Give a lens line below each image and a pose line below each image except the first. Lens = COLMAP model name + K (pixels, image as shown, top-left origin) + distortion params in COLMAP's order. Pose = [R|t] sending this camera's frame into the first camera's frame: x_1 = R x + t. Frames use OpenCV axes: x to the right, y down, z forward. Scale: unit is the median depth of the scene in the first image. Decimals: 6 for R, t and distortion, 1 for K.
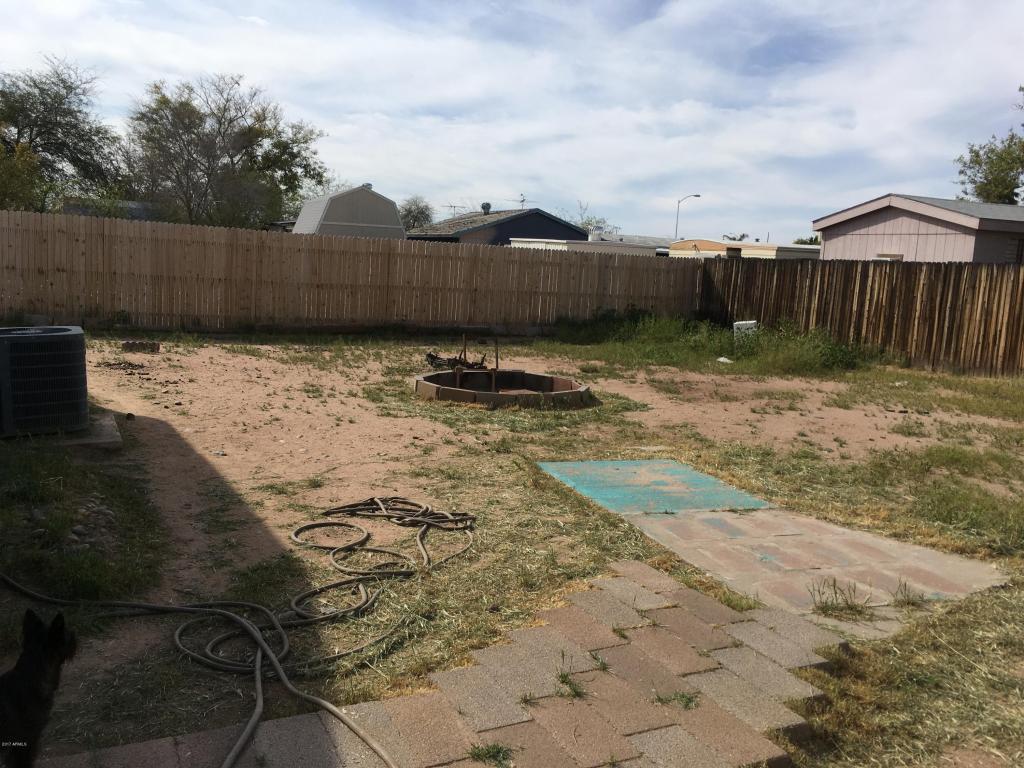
lens RADIAL K [[866.9, 0, 512.3], [0, 866.9, 378.0], [0, 0, 1]] dist [0.055299, -0.062883]
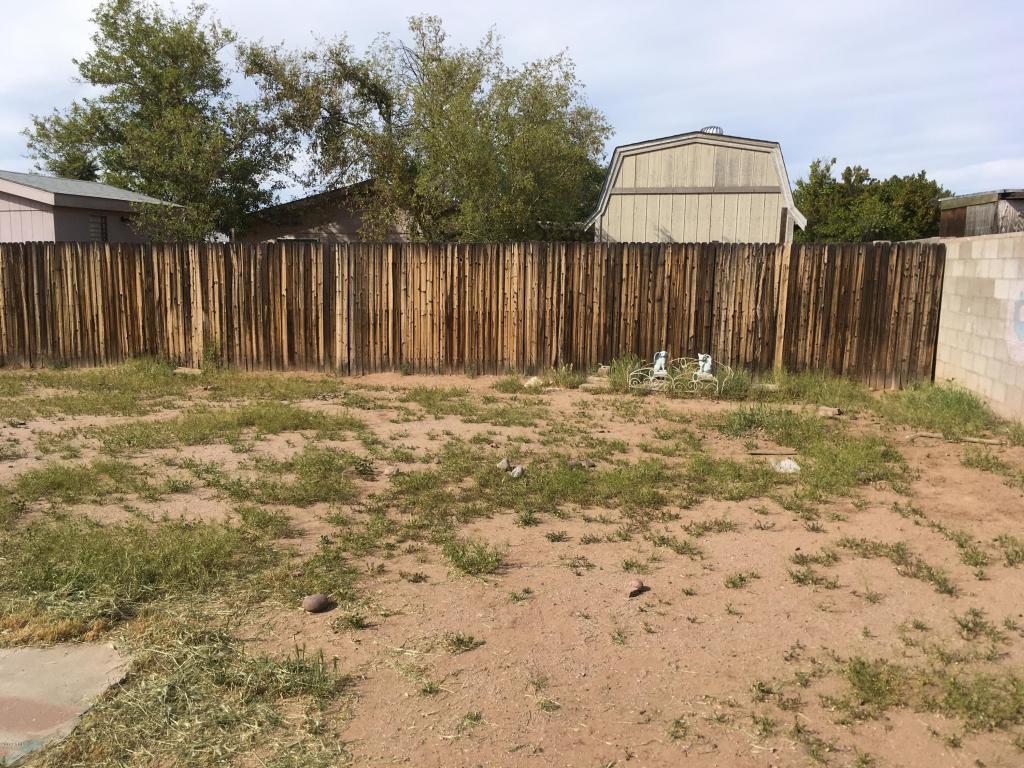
lens RADIAL K [[866.9, 0, 519.5], [0, 866.9, 392.2], [0, 0, 1]] dist [0.055299, -0.062883]
pose [[0.583099, -0.162264, 0.796032, 0.069405], [0.135209, 0.985568, 0.101858, -0.007612], [-0.801071, 0.048237, 0.596623, 0.097167]]
